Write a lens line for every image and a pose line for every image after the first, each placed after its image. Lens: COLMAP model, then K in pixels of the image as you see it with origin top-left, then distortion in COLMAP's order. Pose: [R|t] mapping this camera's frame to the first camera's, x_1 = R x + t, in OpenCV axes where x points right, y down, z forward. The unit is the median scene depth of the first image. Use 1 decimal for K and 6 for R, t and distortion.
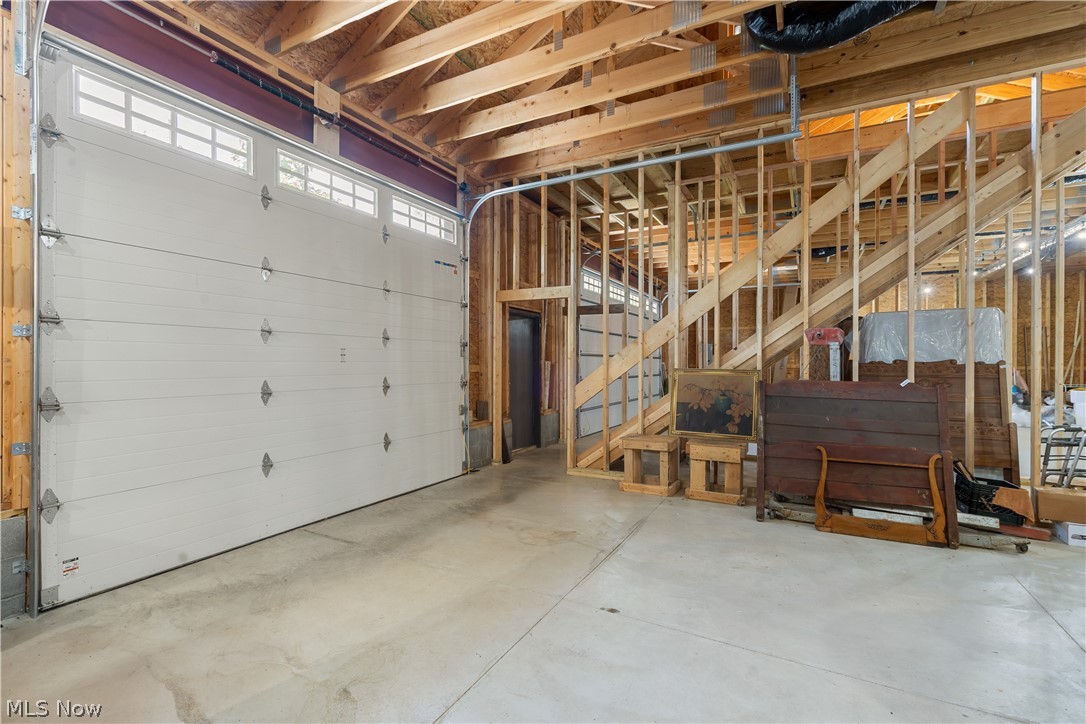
lens RADIAL K [[501.3, 0, 543.7], [0, 501.3, 365.3], [0, 0, 1]] dist [-0.005614, 0.001280]
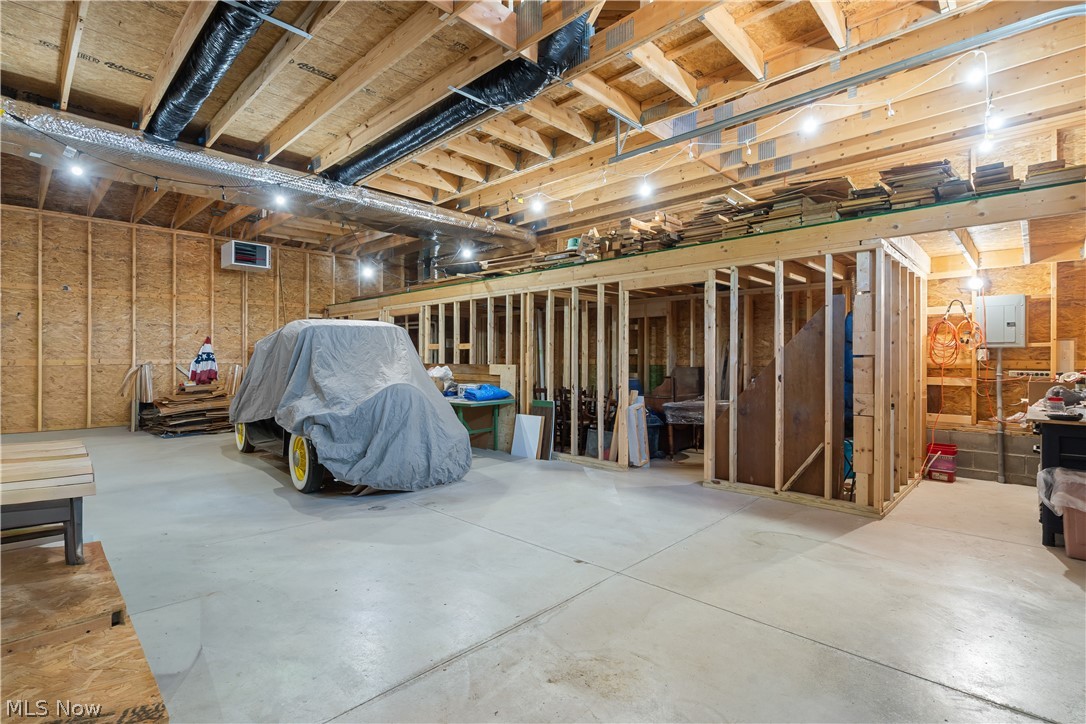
lens RADIAL K [[501.3, 0, 537.3], [0, 501.3, 358.1], [0, 0, 1]] dist [-0.005614, 0.001280]
pose [[-0.960489, -0.004840, 0.278275, -0.060757], [-0.004474, 0.999988, 0.001949, -0.002853], [-0.278281, 0.000627, -0.960500, 1.341354]]
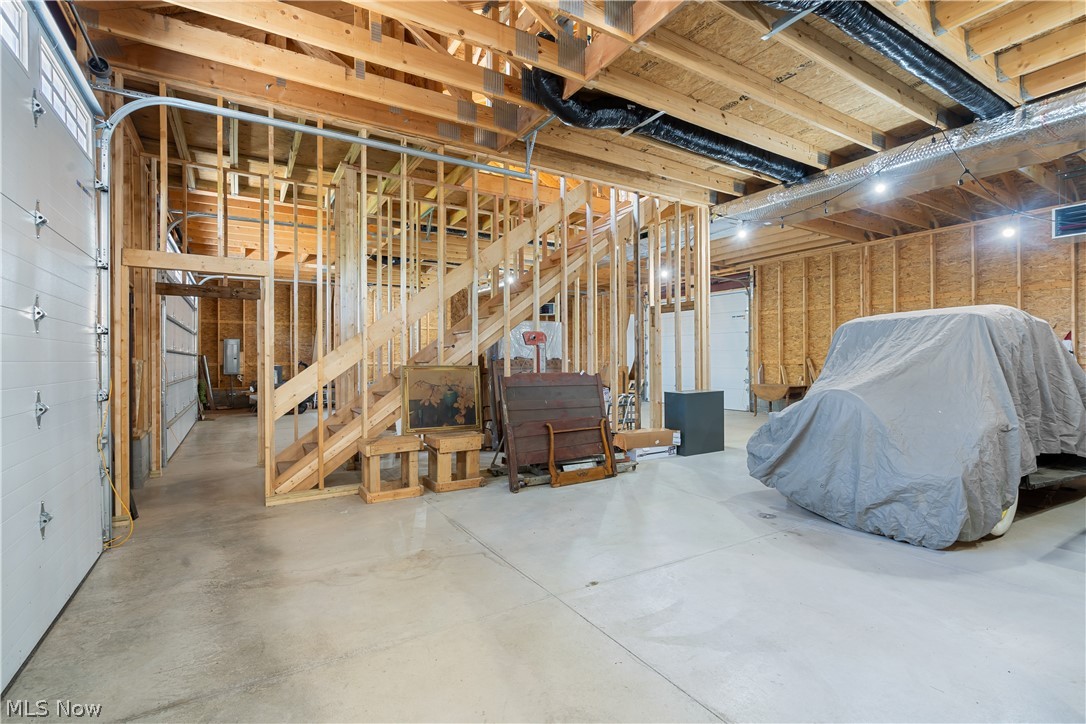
lens RADIAL K [[501.3, 0, 543.8], [0, 501.3, 361.1], [0, 0, 1]] dist [-0.005614, 0.001280]
pose [[0.497804, -0.008885, 0.867244, -0.534934], [0.010808, 0.999933, 0.004041, -0.004856], [-0.867222, 0.007362, 0.497867, 0.329659]]
